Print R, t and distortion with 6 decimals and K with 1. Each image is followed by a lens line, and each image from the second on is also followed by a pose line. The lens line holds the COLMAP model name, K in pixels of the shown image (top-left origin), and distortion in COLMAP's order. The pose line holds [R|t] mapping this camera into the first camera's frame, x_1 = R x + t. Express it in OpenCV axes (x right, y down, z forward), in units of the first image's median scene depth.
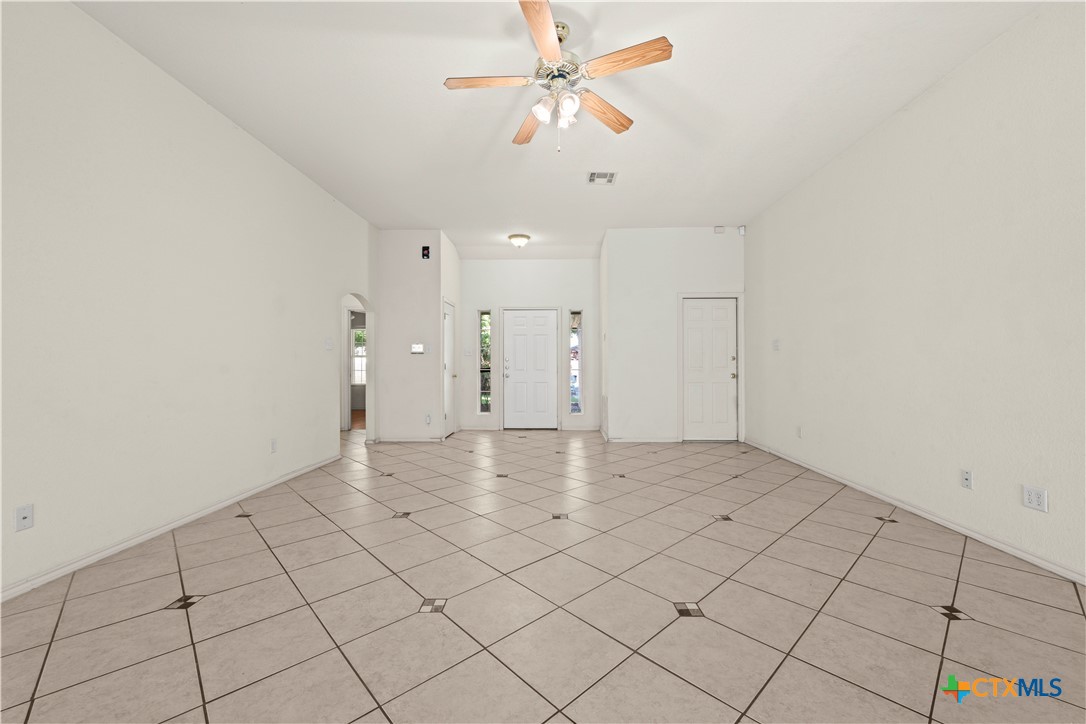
lens RADIAL K [[428.5, 0, 551.1], [0, 428.5, 363.8], [0, 0, 1]] dist [0.000570, -0.000505]
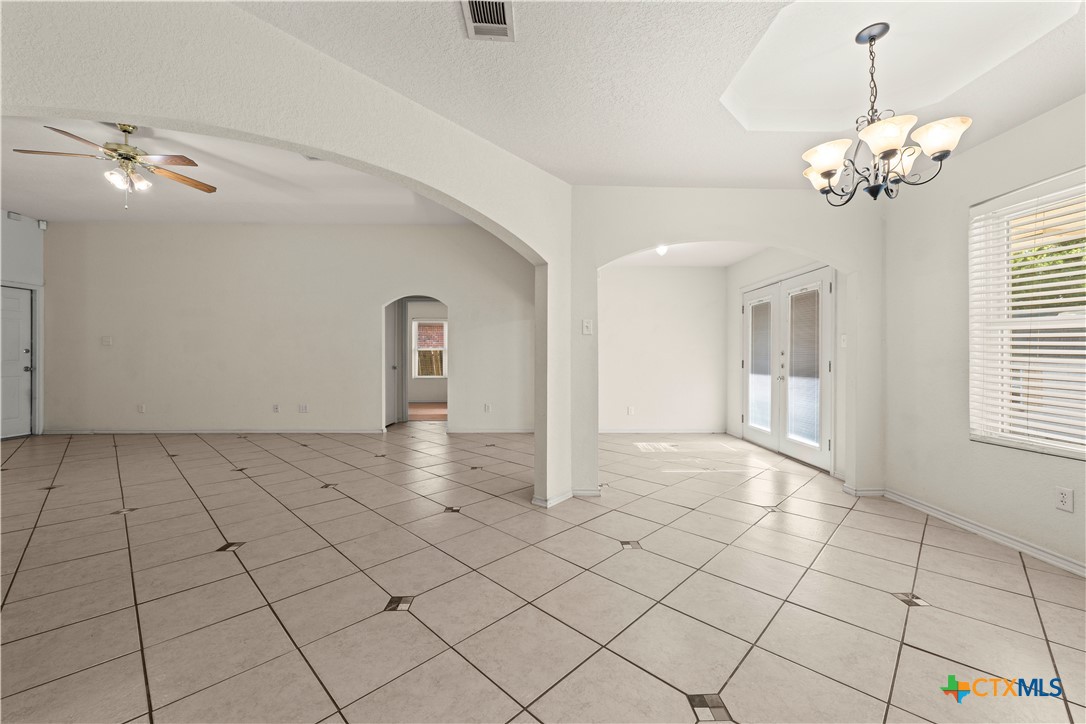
lens RADIAL K [[428.5, 0, 546.7], [0, 428.5, 356.6], [0, 0, 1]] dist [0.000570, -0.000505]
pose [[-0.039367, 0.005866, 0.999208, -0.598028], [-0.002120, 0.999980, -0.005954, 0.003360], [-0.999223, -0.002353, -0.039354, -0.146879]]
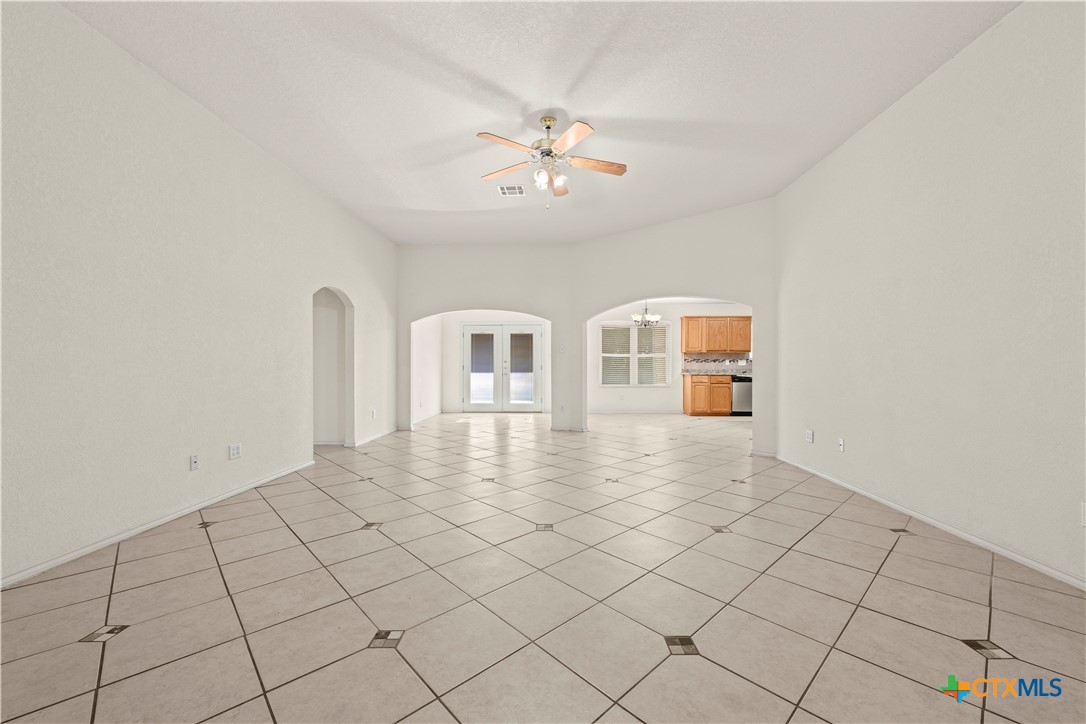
lens RADIAL K [[428.5, 0, 549.9], [0, 428.5, 364.5], [0, 0, 1]] dist [0.000570, -0.000505]
pose [[-0.999976, 0.002965, 0.006200, 0.001750], [0.002957, 0.999995, -0.001240, 0.004426], [-0.006204, -0.001221, -0.999980, 0.964465]]
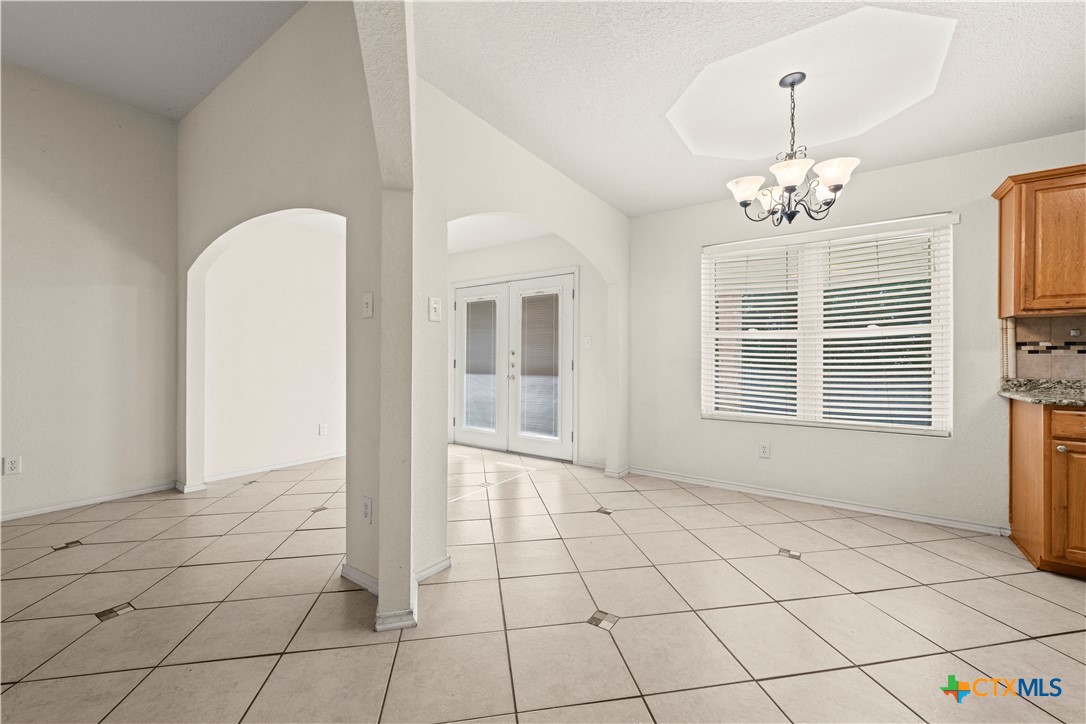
lens RADIAL K [[428.5, 0, 547.8], [0, 428.5, 355.9], [0, 0, 1]] dist [0.000570, -0.000505]
pose [[-0.834690, 0.001836, 0.550716, -0.322204], [-0.001758, 0.999980, -0.005999, 0.002152], [-0.550717, -0.005976, -0.834671, 0.021696]]
